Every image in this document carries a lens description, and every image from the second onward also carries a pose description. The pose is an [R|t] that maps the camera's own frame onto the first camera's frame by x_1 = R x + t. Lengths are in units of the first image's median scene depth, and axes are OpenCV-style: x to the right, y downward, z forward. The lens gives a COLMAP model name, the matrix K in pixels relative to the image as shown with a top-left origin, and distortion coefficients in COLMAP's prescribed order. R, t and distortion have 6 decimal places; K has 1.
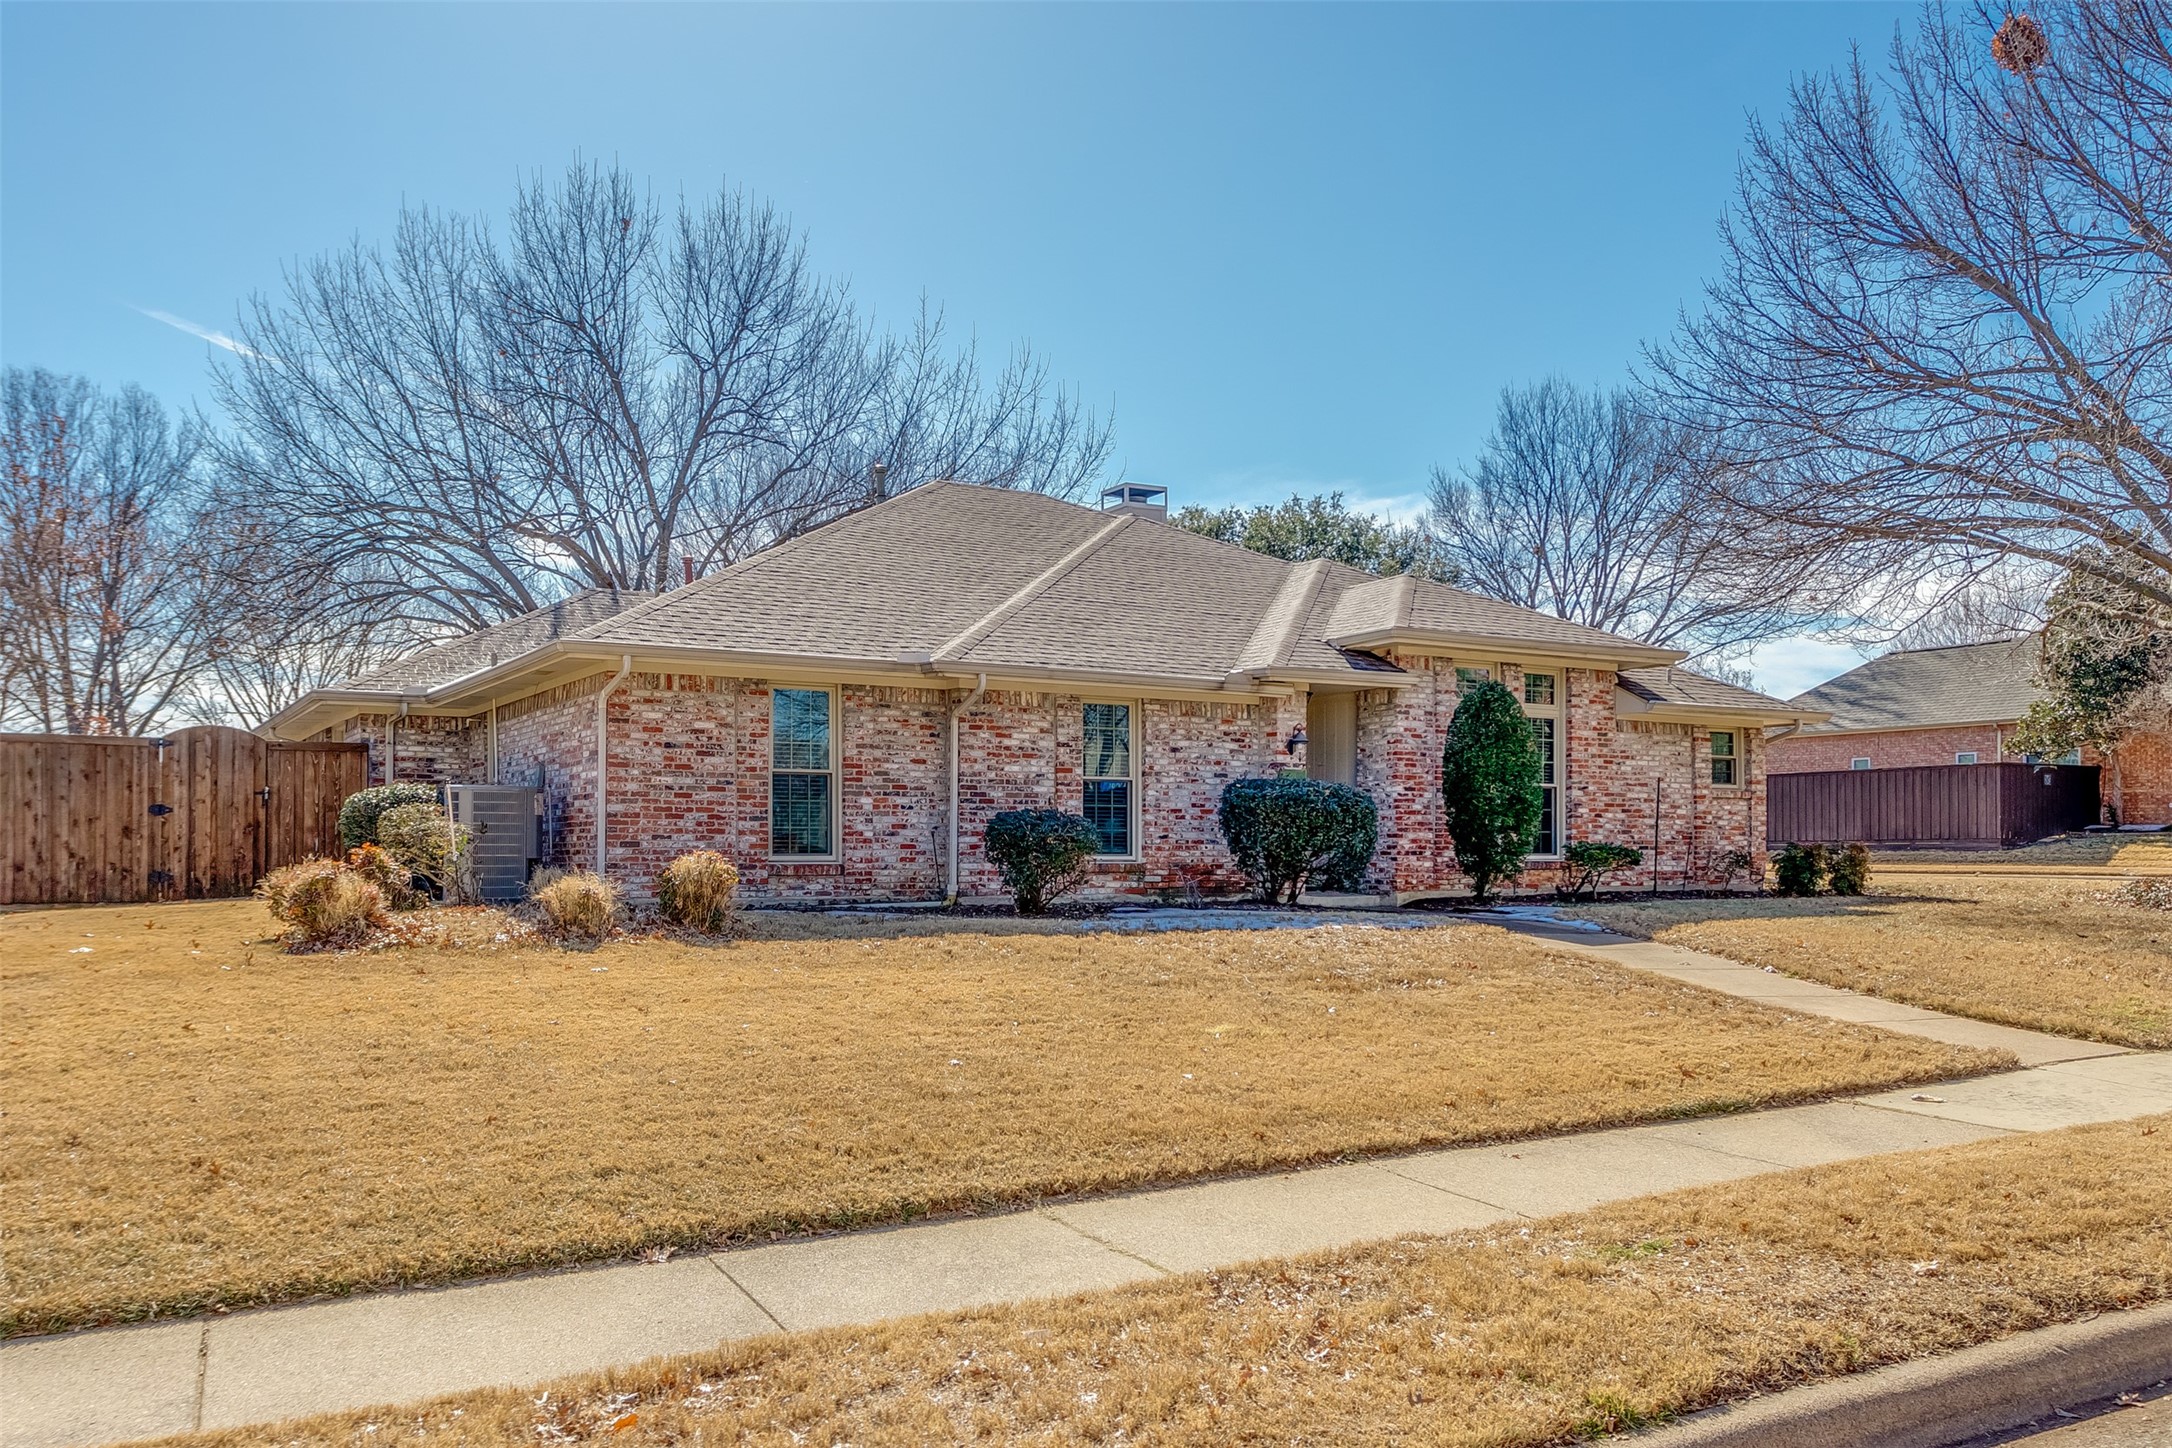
lens RADIAL K [[1565.8, 0, 1086.0], [0, 1565.8, 724.0], [0, 0, 1]] dist [-0.004382, -0.001078]
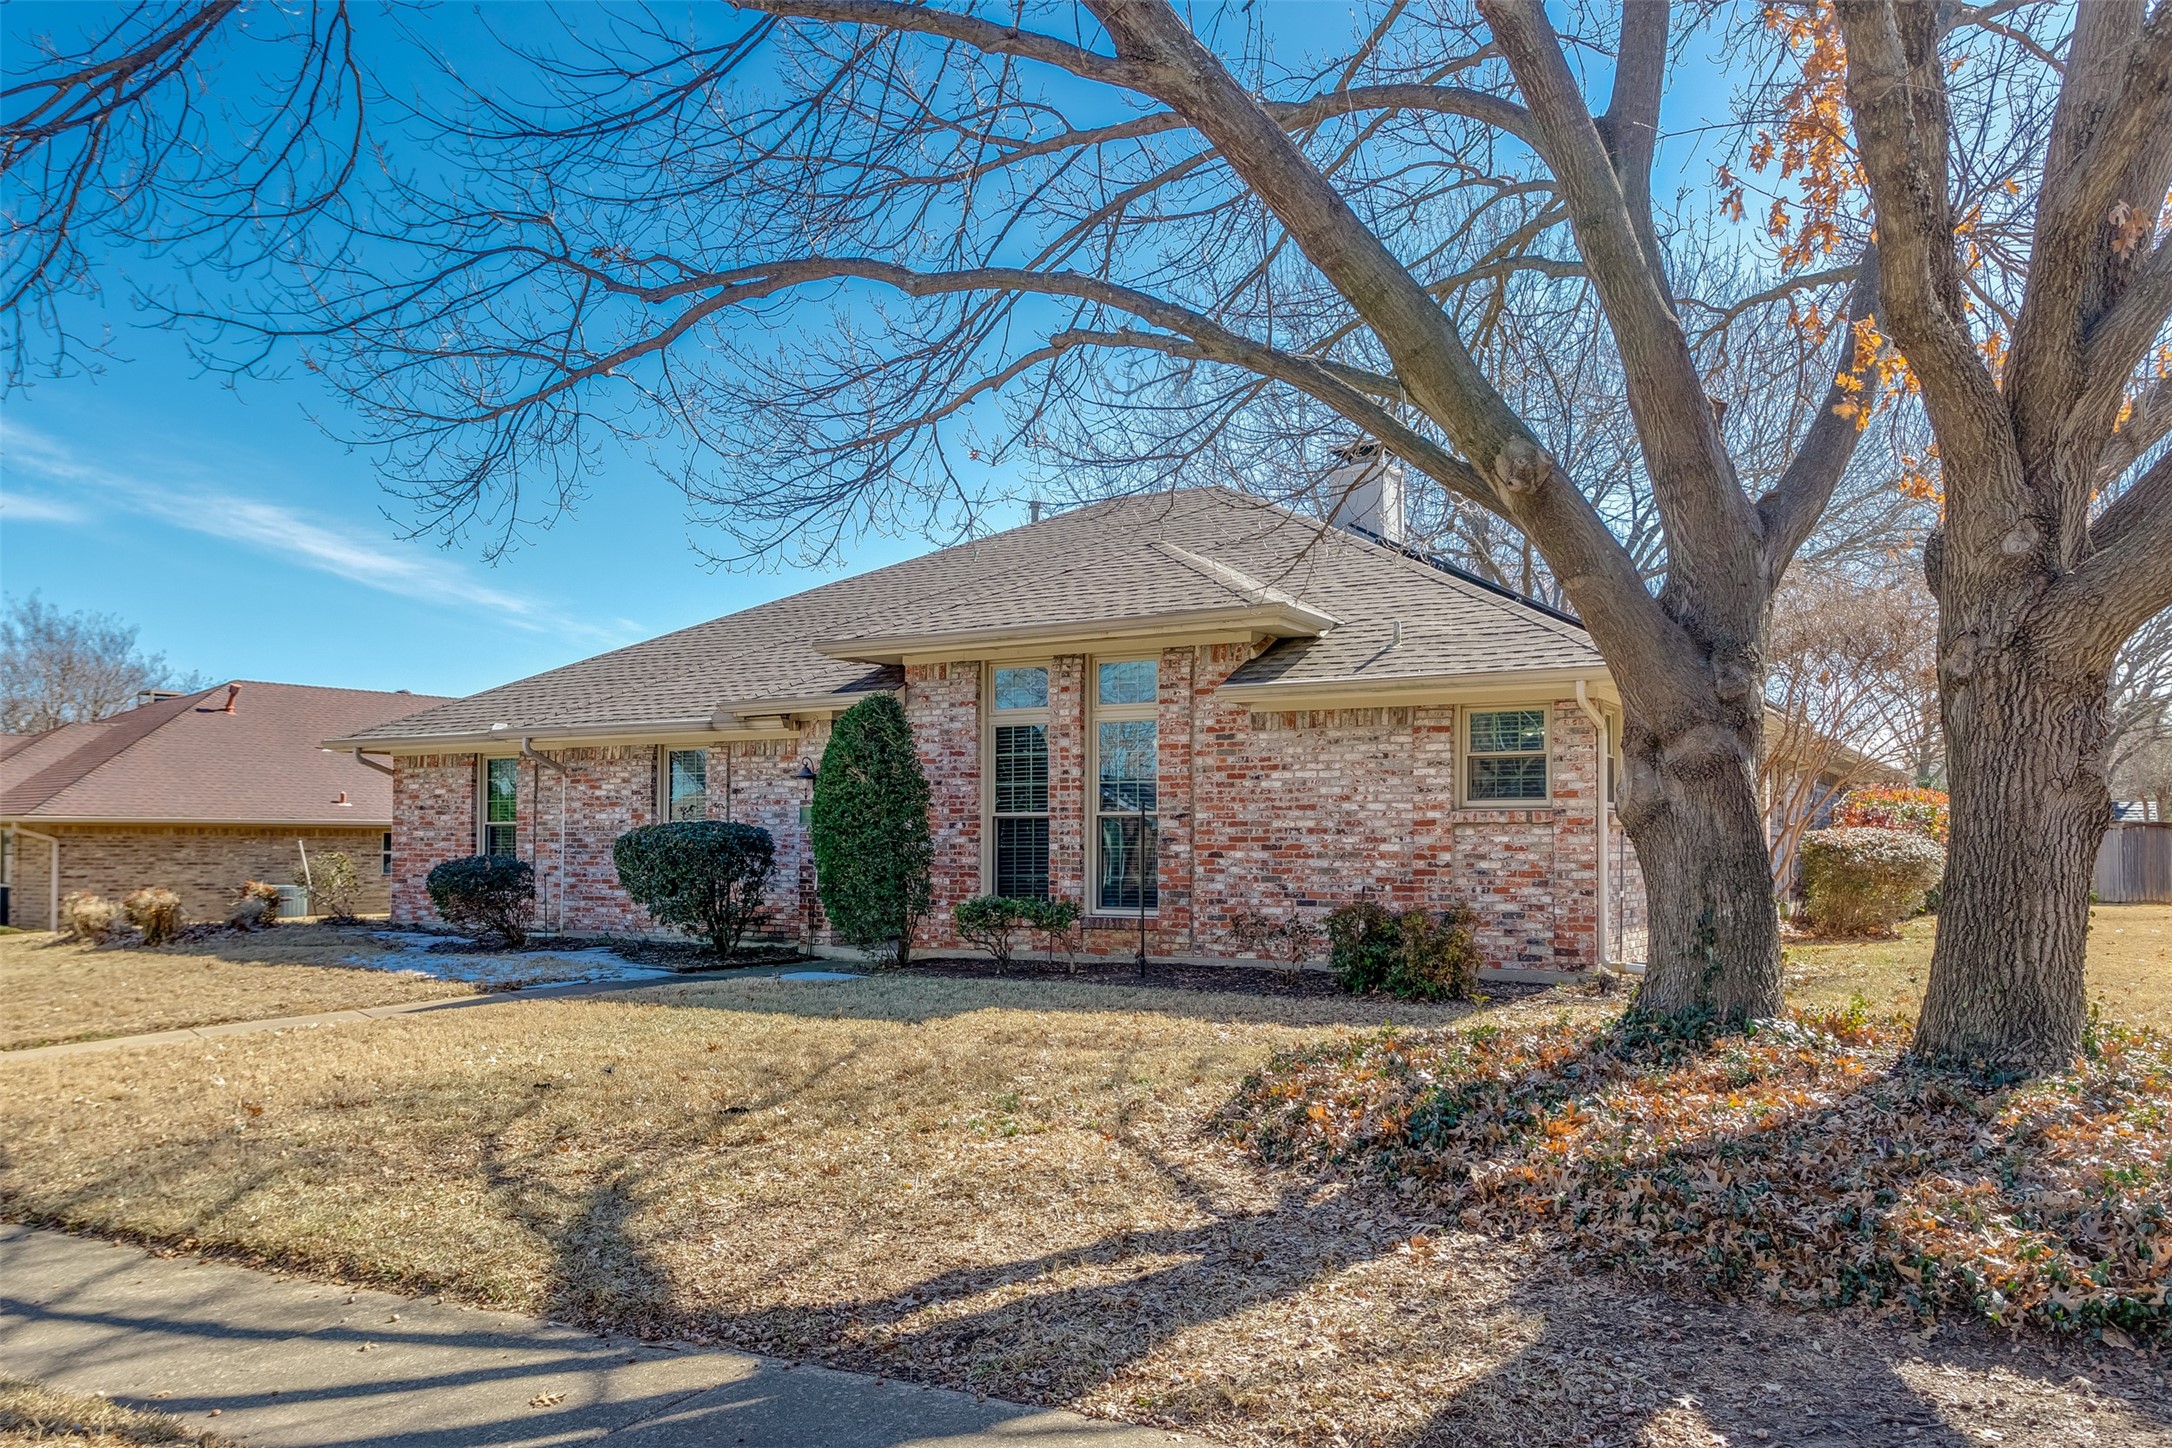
lens RADIAL K [[1565.8, 0, 1086.0], [0, 1565.8, 724.0], [0, 0, 1]] dist [-0.004382, -0.001078]
pose [[0.510299, -0.069764, -0.857163, 0.966132], [0.063438, 0.997042, -0.043382, 0.029396], [0.857654, -0.032238, 0.513216, 0.645670]]
